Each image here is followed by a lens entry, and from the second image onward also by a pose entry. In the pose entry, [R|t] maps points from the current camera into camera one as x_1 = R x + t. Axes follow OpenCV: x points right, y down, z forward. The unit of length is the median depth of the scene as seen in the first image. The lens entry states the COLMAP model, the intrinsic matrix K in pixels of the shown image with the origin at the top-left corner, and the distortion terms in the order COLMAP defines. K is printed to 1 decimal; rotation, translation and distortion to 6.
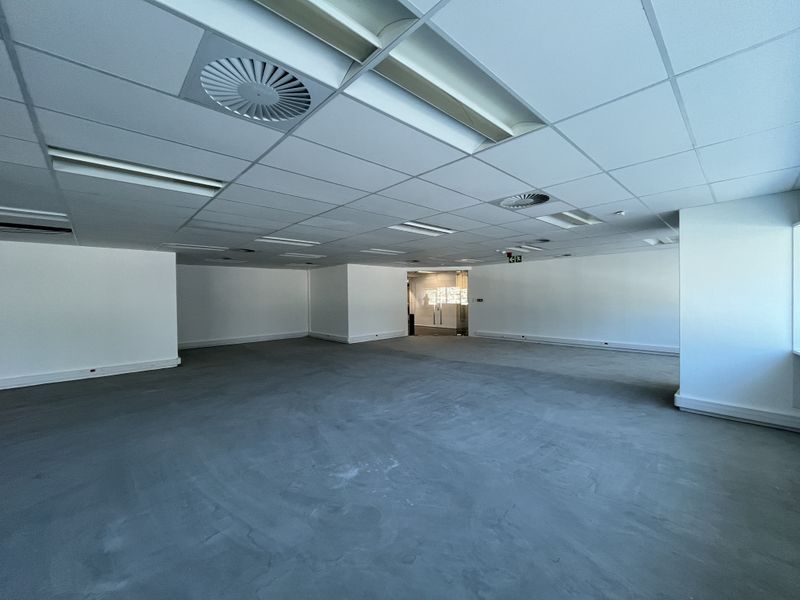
lens RADIAL K [[331.0, 0, 398.1], [0, 331.0, 300.3], [0, 0, 1]] dist [0.001616, -0.004529]
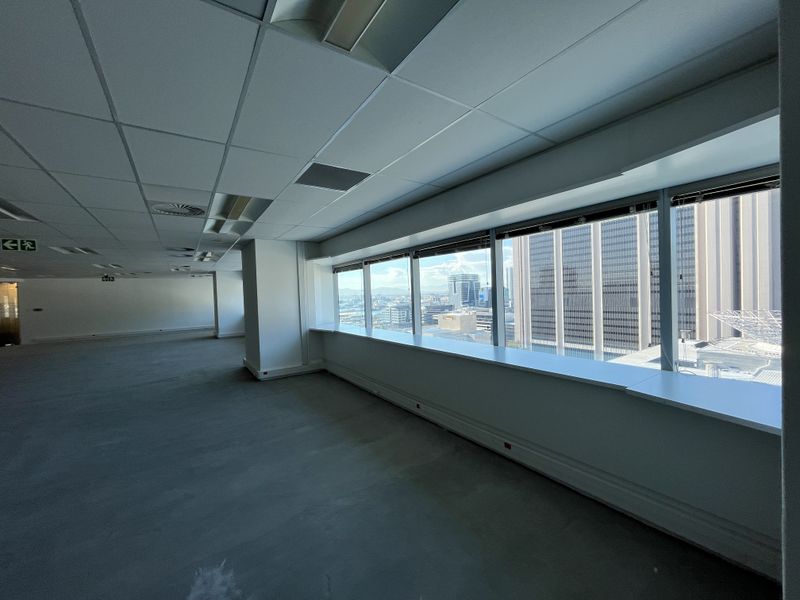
lens RADIAL K [[328.9, 0, 403.2], [0, 328.9, 297.1], [0, 0, 1]] dist [0.001716, -0.003325]
pose [[0.152558, -0.003132, 0.988290, -0.613899], [0.046705, 0.998901, -0.004044, 0.018085], [-0.987190, 0.046775, 0.152537, -0.355754]]
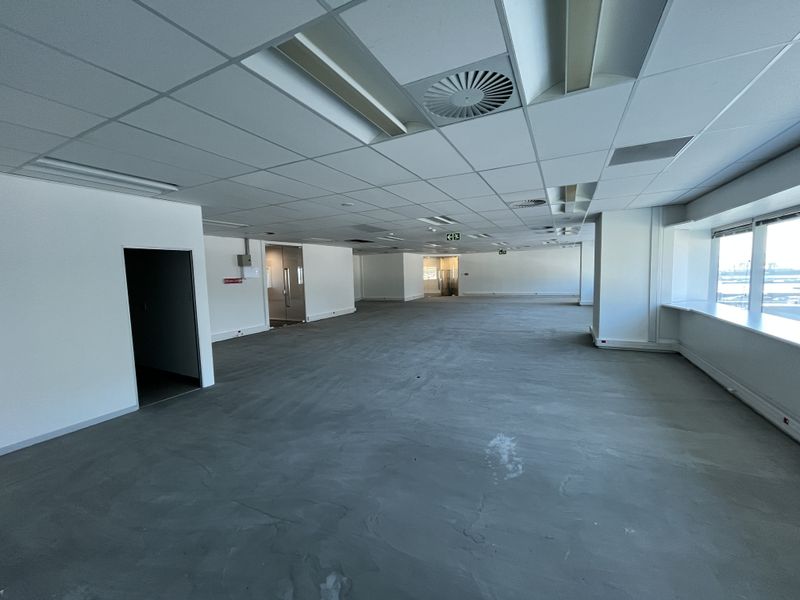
lens RADIAL K [[322.5, 0, 382.8], [0, 322.5, 298.7], [0, 0, 1]] dist [0.010965, 0.000026]
pose [[0.951577, -0.037566, 0.305105, -0.637320], [0.020026, 0.997972, 0.060418, 0.015639], [-0.306756, -0.051383, 0.950400, -0.431288]]
